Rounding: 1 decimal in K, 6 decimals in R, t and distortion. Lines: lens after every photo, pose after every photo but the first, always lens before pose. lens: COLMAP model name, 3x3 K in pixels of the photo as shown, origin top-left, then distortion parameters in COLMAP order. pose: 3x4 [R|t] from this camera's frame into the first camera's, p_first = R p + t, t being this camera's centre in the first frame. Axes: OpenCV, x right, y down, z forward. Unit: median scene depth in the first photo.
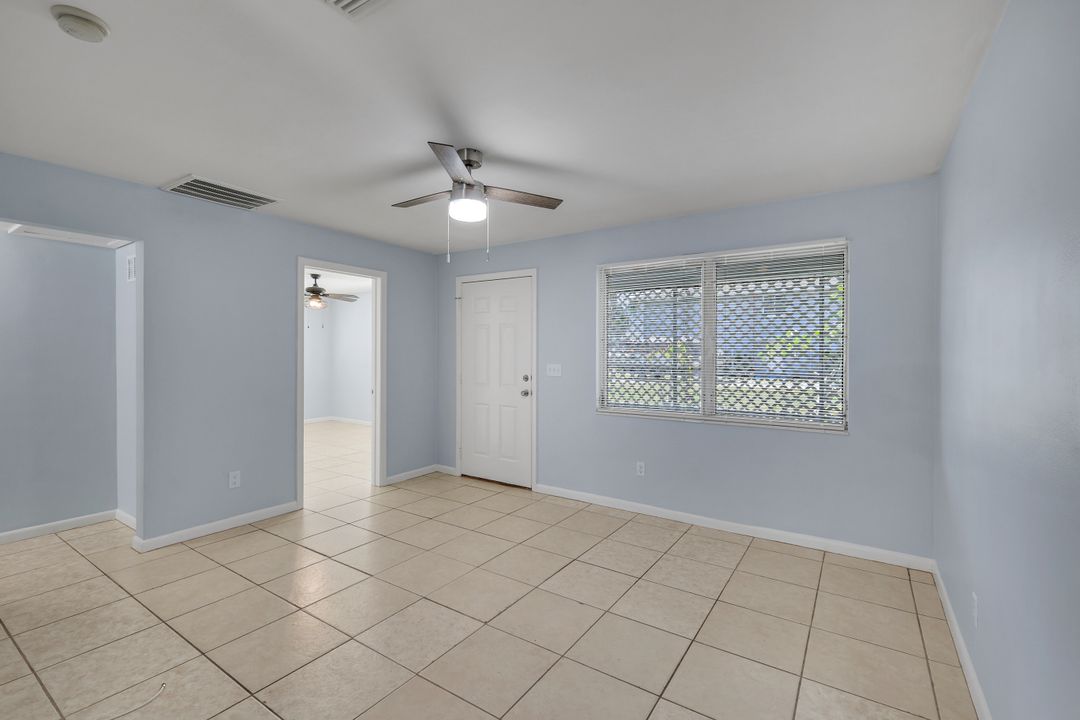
lens RADIAL K [[480.8, 0, 542.1], [0, 480.8, 361.8], [0, 0, 1]] dist [0.004872, 0.000328]
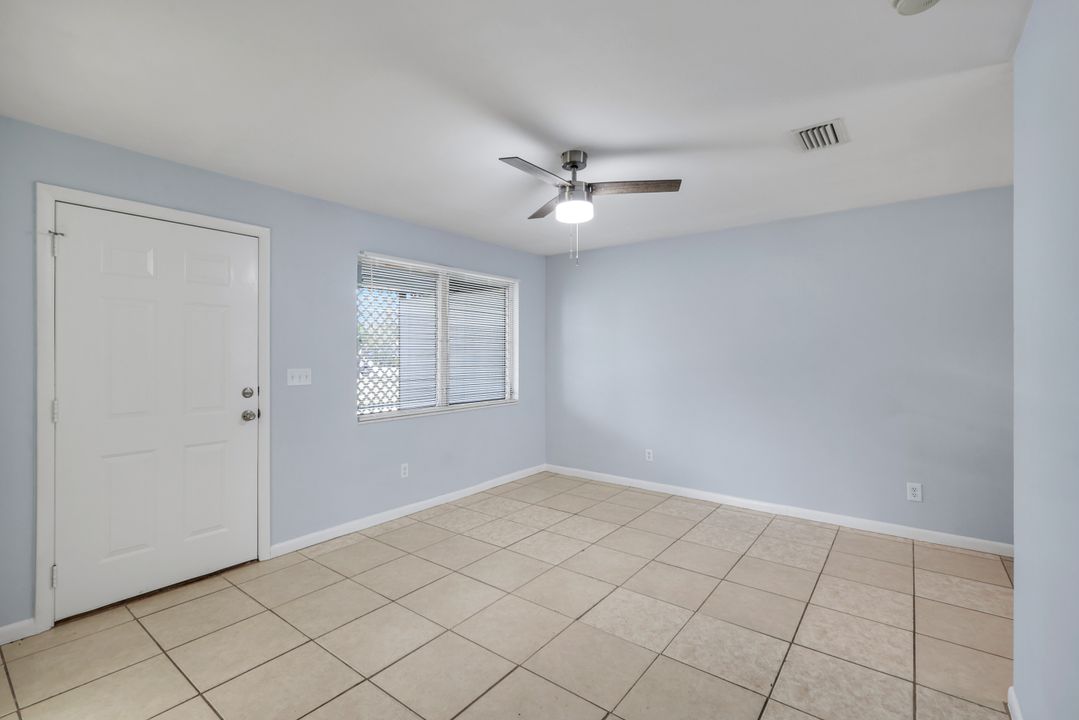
lens RADIAL K [[480.3, 0, 542.1], [0, 480.3, 355.6], [0, 0, 1]] dist [0.004872, 0.000328]
pose [[0.065020, -0.008700, 0.997846, -0.770289], [0.023067, 0.999708, 0.007213, -0.013510], [-0.997617, 0.022548, 0.065202, 0.661351]]
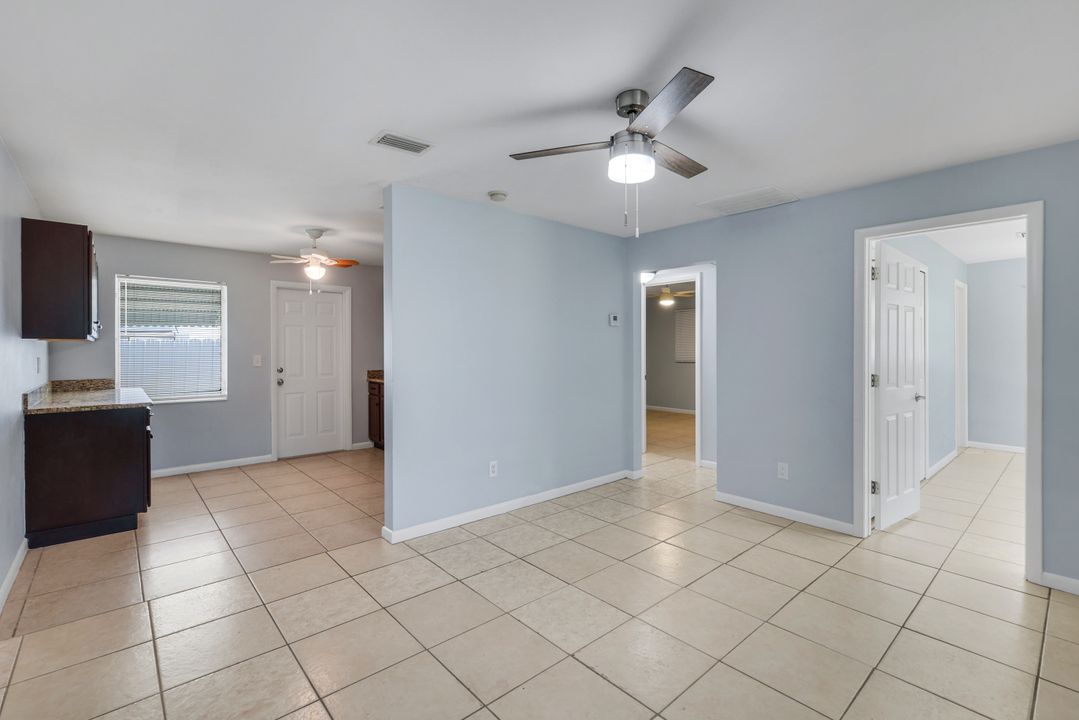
lens RADIAL K [[484.1, 0, 534.2], [0, 484.1, 351.1], [0, 0, 1]] dist [0.006523, 0.000432]
pose [[-0.263382, 0.002969, -0.964687, 0.450651], [-0.020127, 0.999761, 0.008572, -0.006514], [0.964482, 0.021674, -0.263259, 0.696780]]
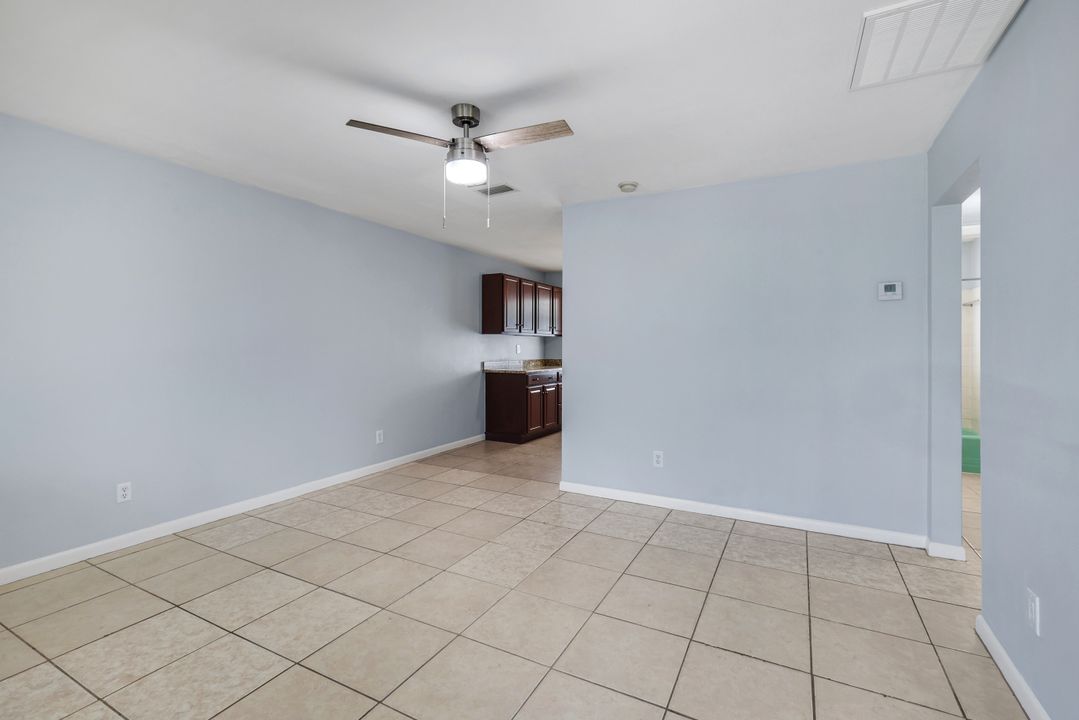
lens RADIAL K [[480.3, 0, 541.1], [0, 480.3, 350.4], [0, 0, 1]] dist [0.004872, 0.000328]
pose [[-0.995196, -0.006893, -0.097664, -0.137333], [-0.009981, 0.999464, 0.031163, -0.001670], [0.097396, 0.031988, -0.994731, 1.276763]]
